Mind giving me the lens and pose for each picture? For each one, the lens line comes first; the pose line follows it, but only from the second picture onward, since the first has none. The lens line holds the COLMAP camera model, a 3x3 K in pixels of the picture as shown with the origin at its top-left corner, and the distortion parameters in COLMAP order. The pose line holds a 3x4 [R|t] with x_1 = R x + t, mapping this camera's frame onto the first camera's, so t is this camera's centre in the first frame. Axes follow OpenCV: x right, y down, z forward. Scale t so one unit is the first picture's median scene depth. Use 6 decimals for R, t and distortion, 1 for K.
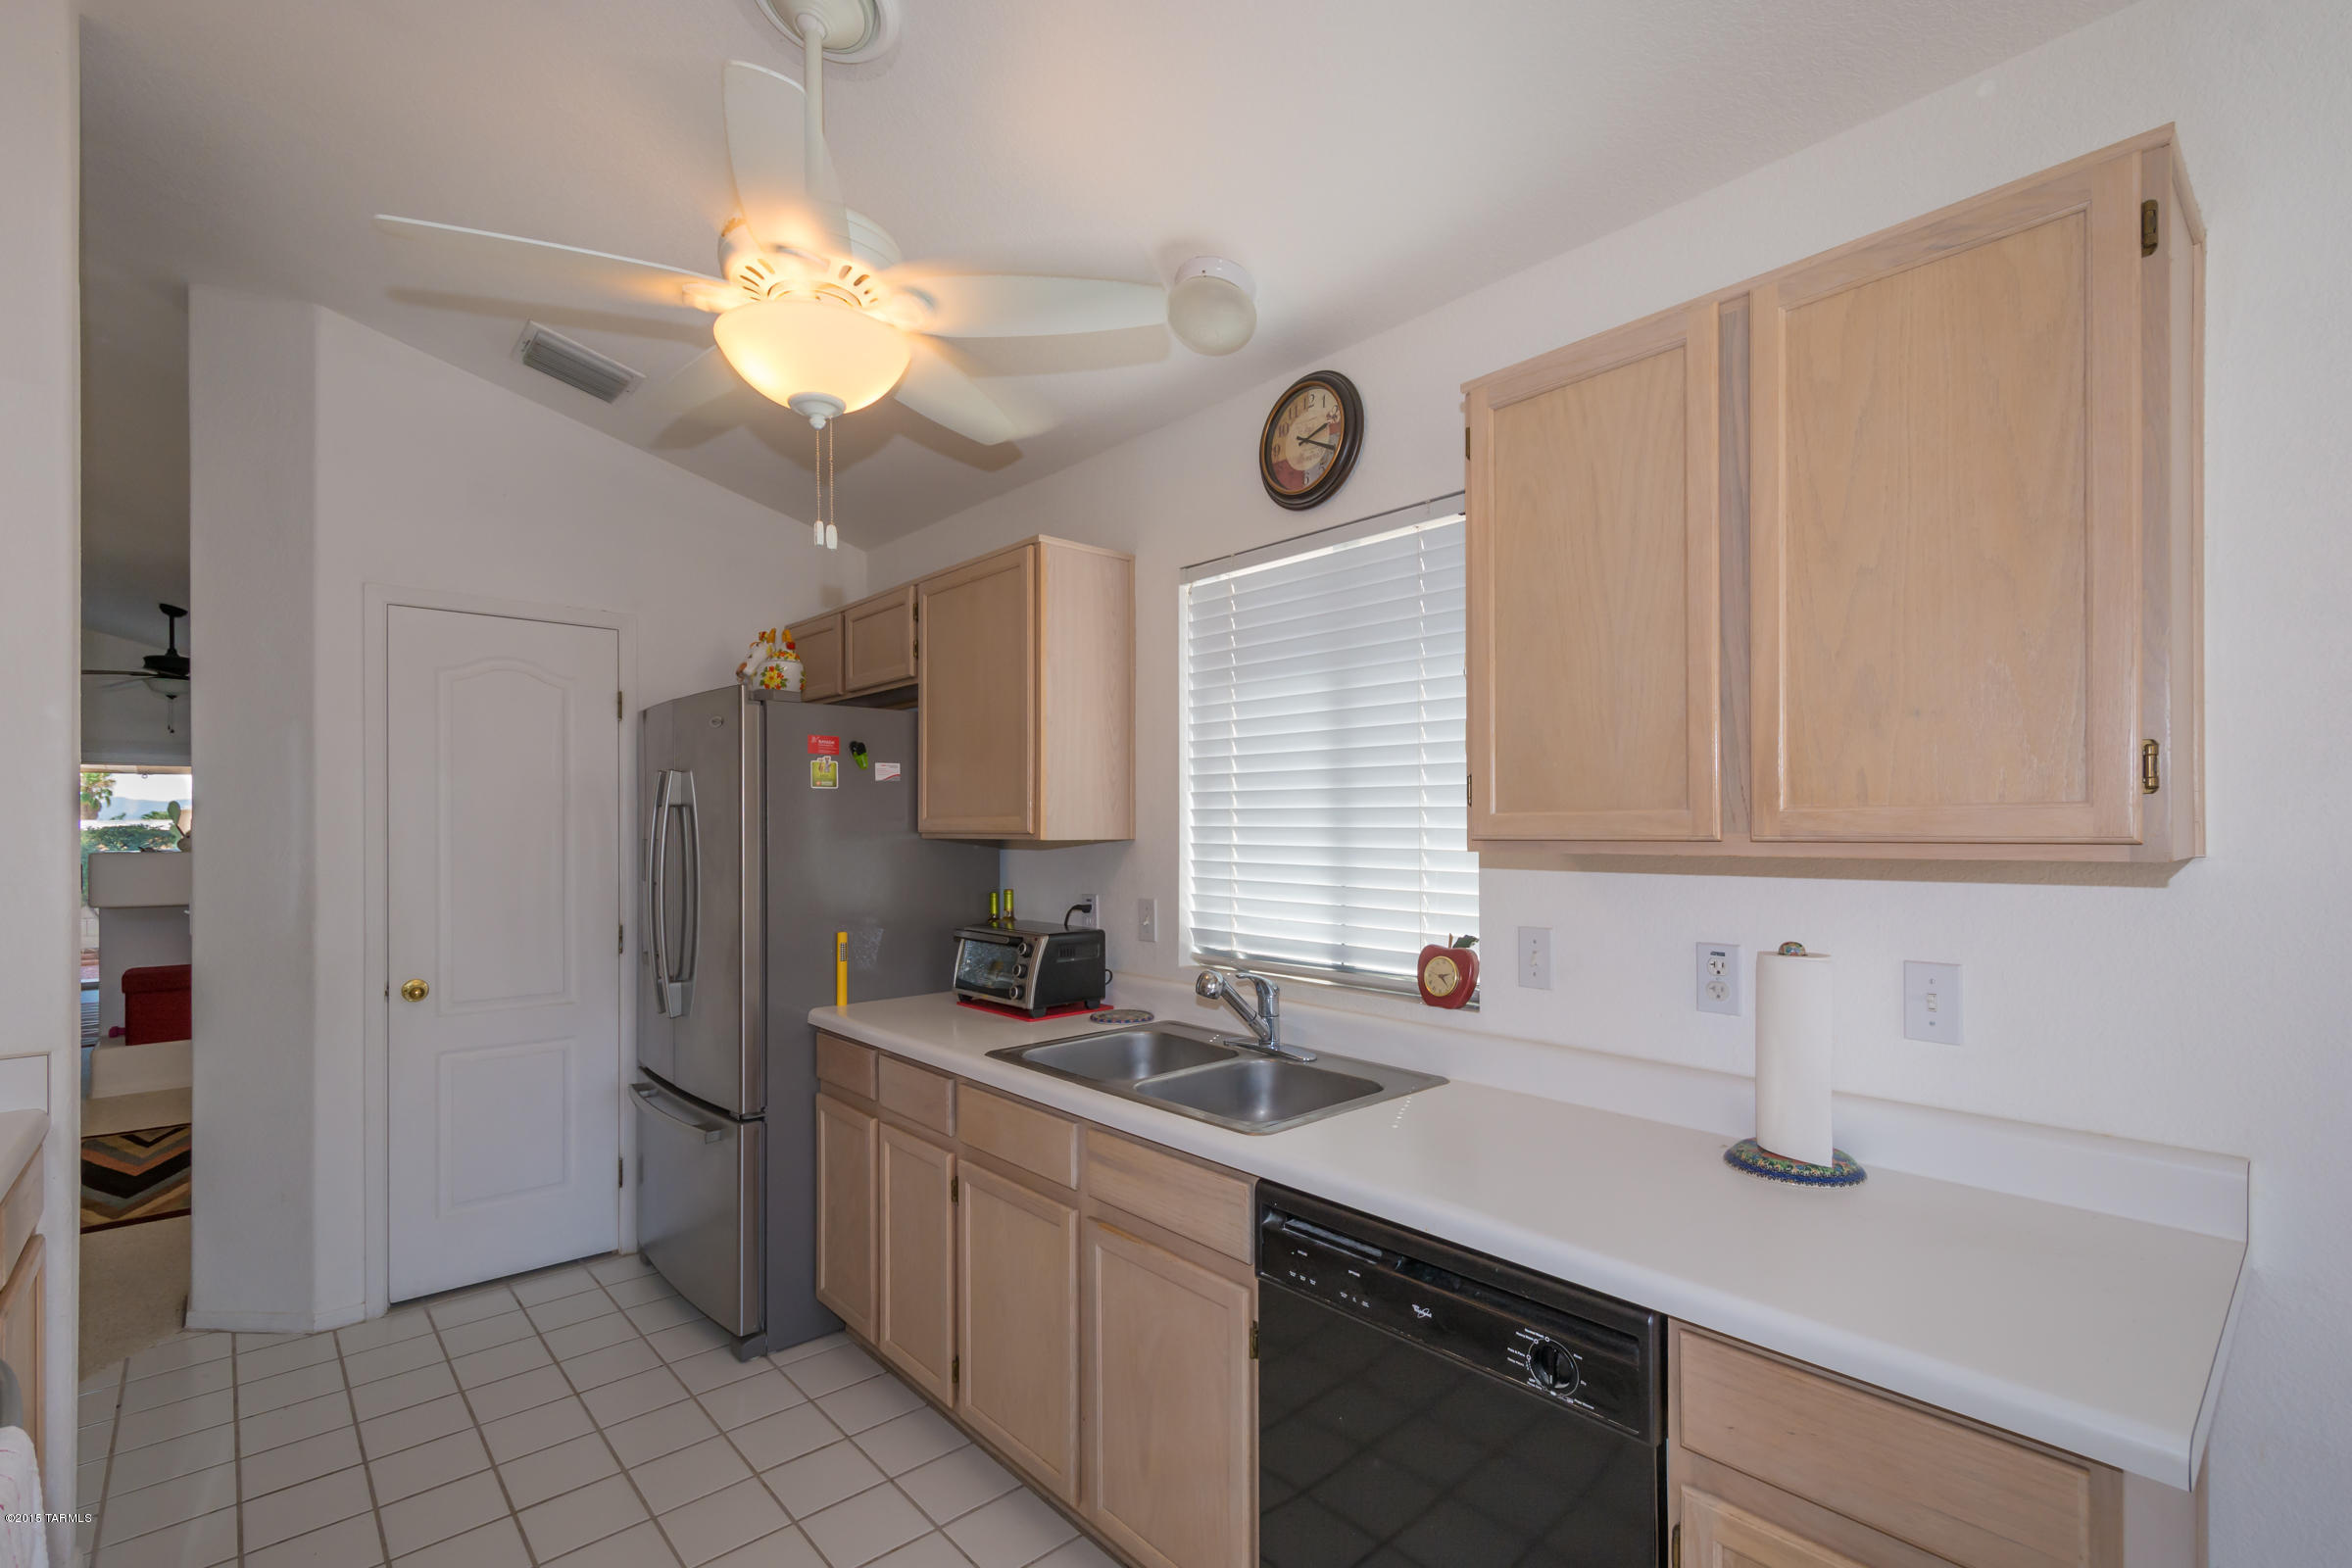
lens RADIAL K [[1054.2, 0, 1176.6], [0, 1054.2, 813.7], [0, 0, 1]] dist [0.003402, -0.001835]
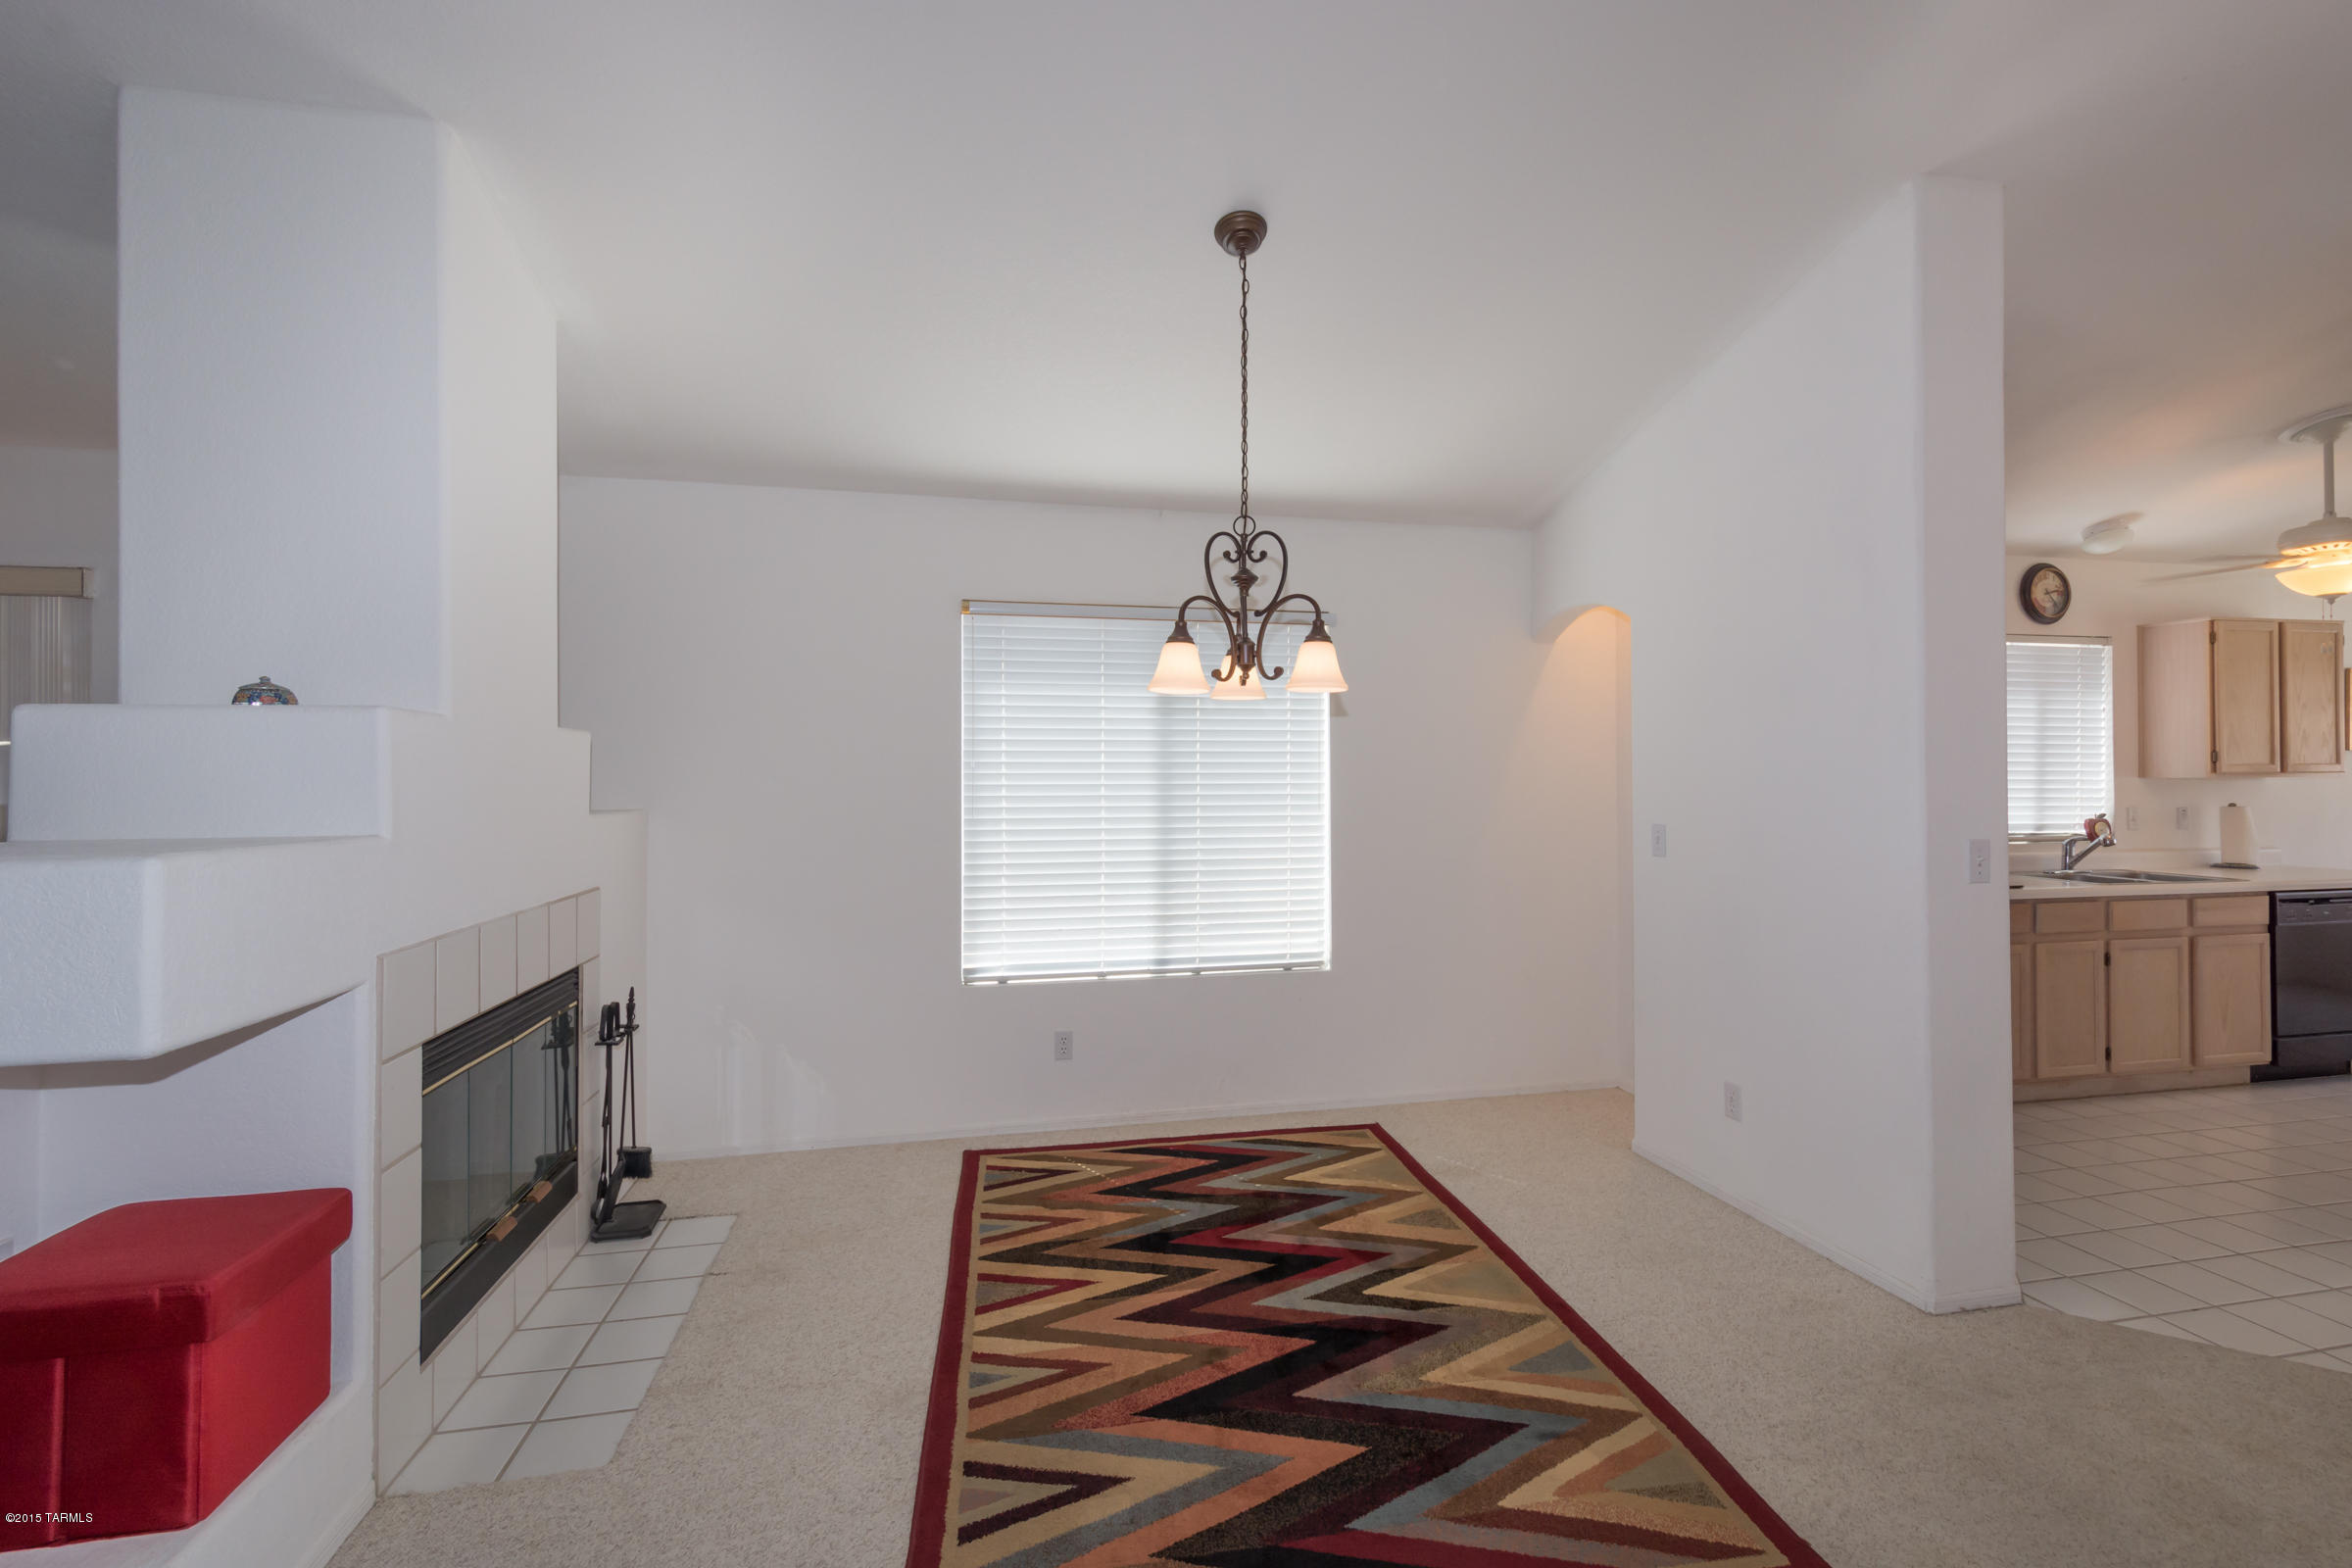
lens RADIAL K [[1013.6, 0, 1195.1], [0, 1013.6, 765.0], [0, 0, 1]] dist [-0.013946, -0.002278]
pose [[0.502435, 0.001865, 0.864613, -2.703150], [0.003837, 0.999983, -0.004387, 0.004174], [-0.864606, 0.005522, 0.502420, 1.569467]]
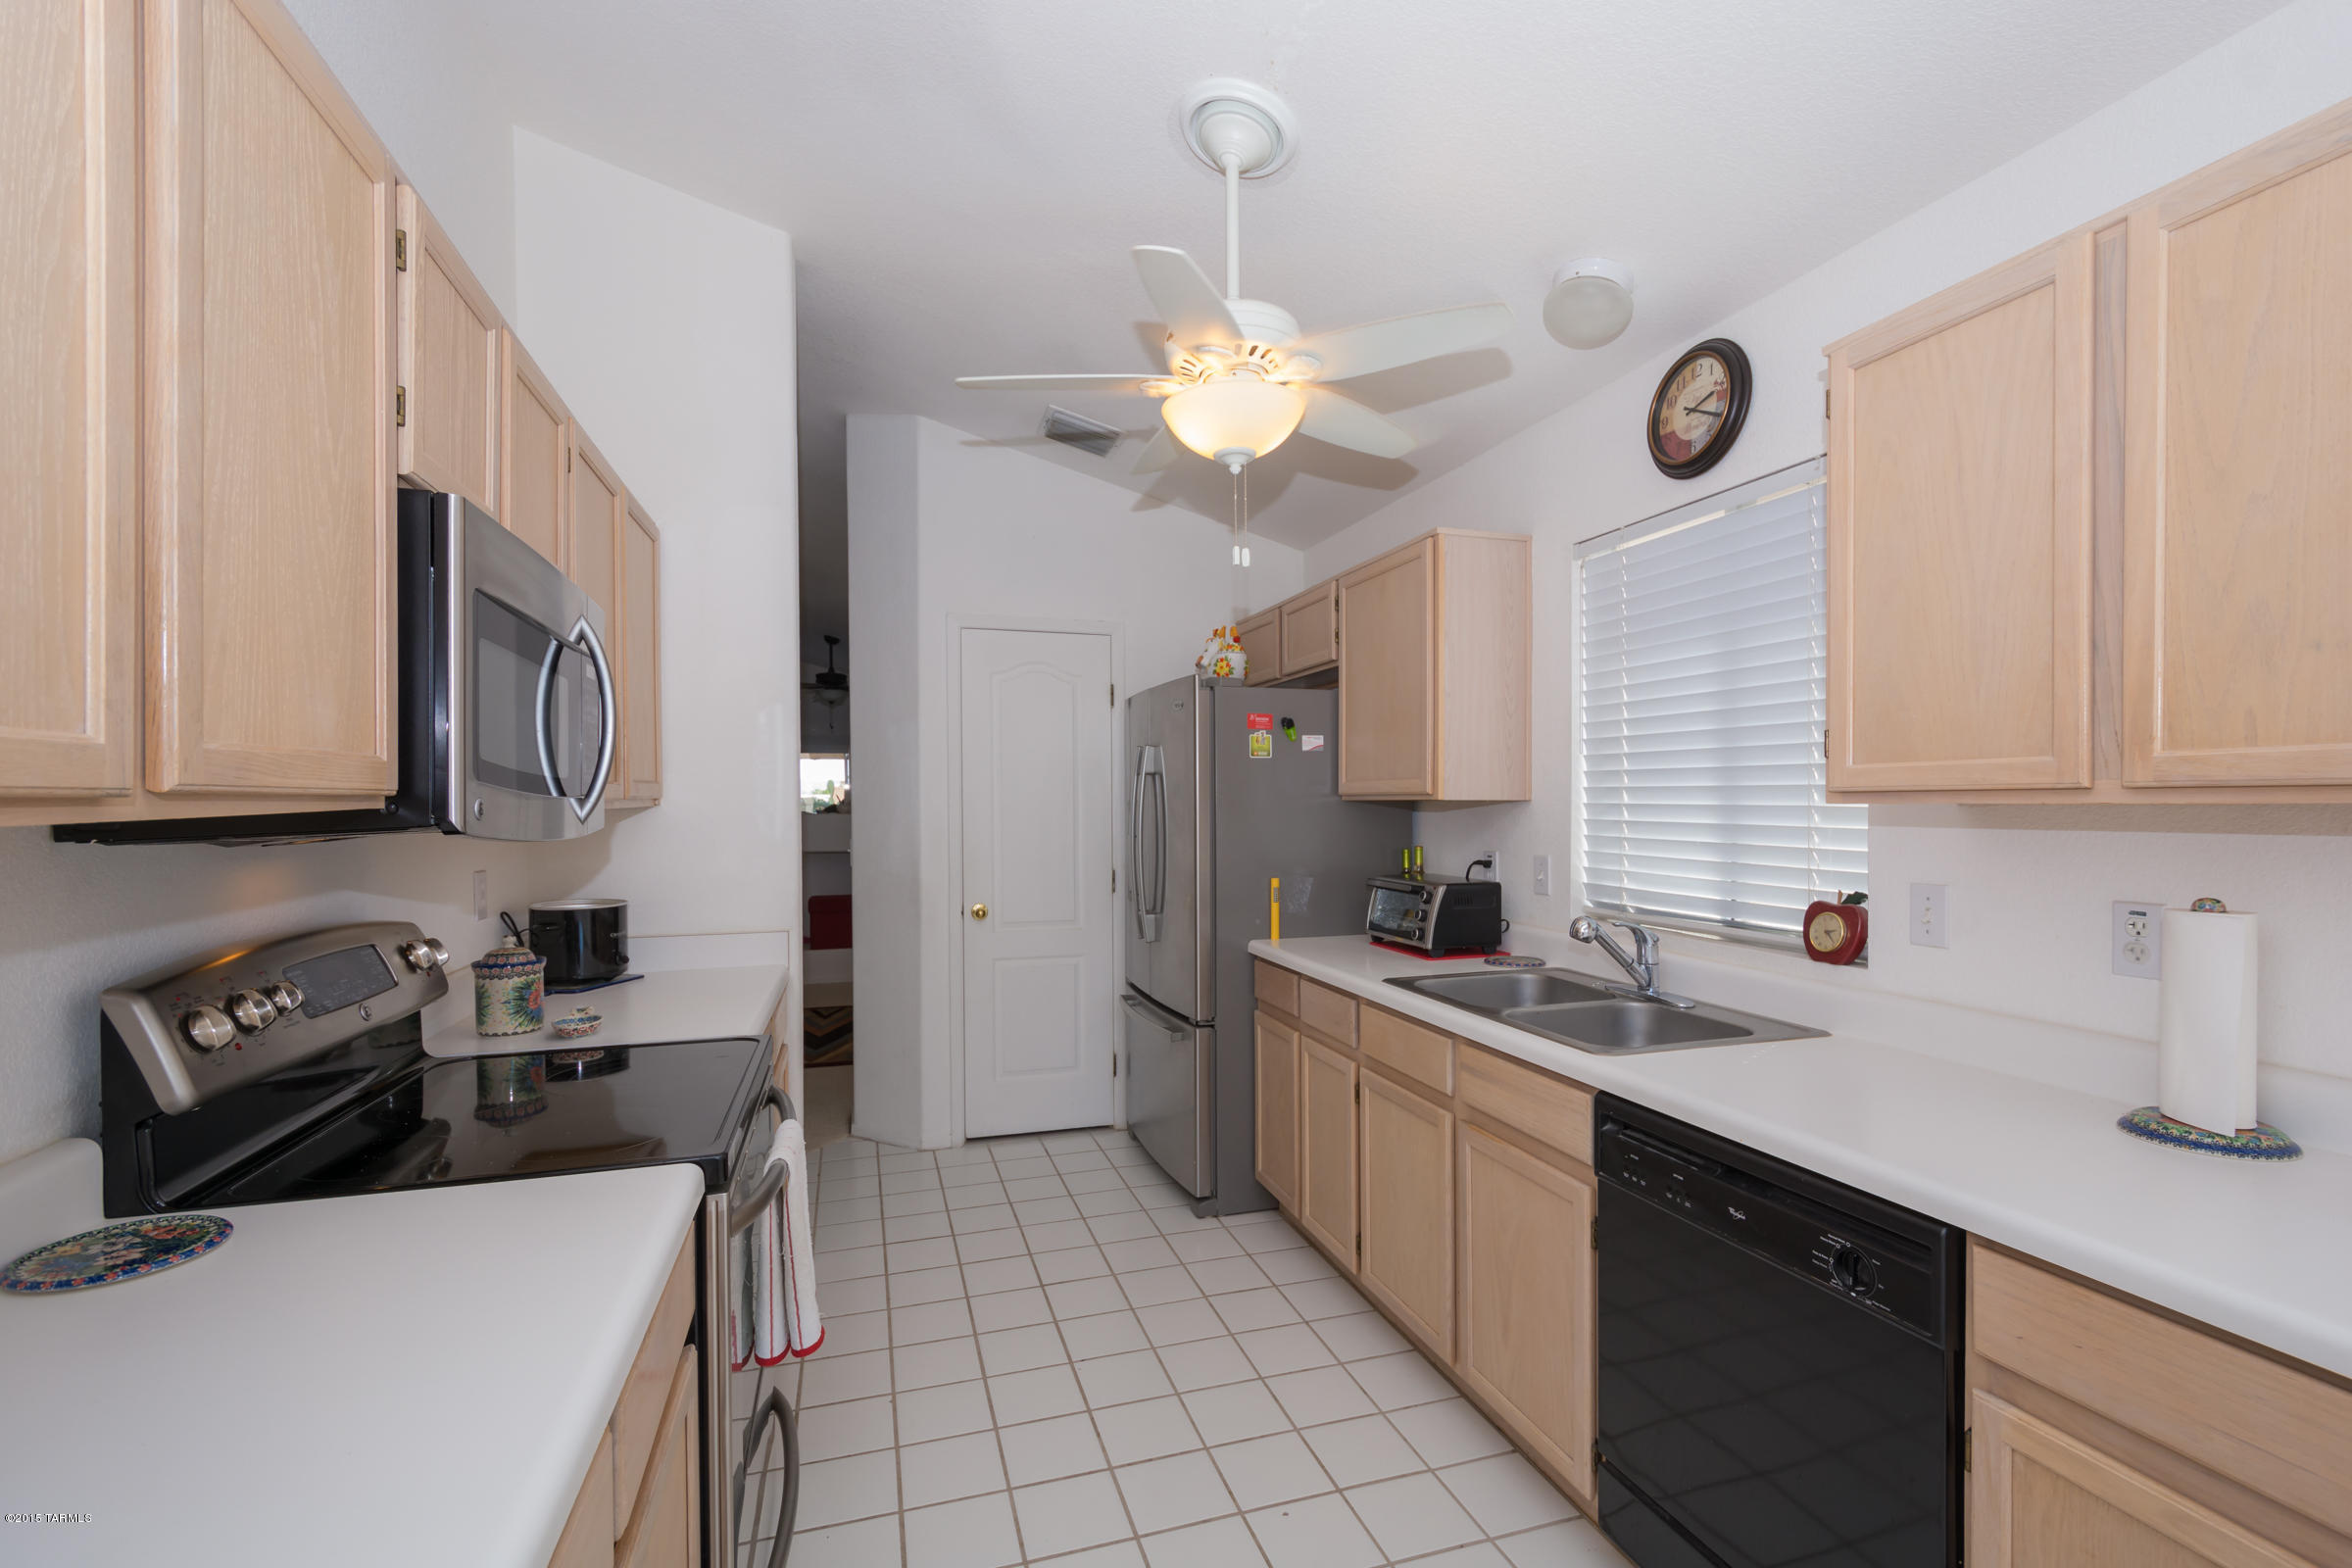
lens RADIAL K [[1013.6, 0, 1177.2], [0, 1013.6, 802.4], [0, 0, 1]] dist [-0.013946, -0.002278]
pose [[0.908564, 0.002119, -0.417741, 0.081696], [0.004119, 0.999893, 0.014031, 0.013930], [0.417726, -0.014468, 0.908458, -0.115527]]
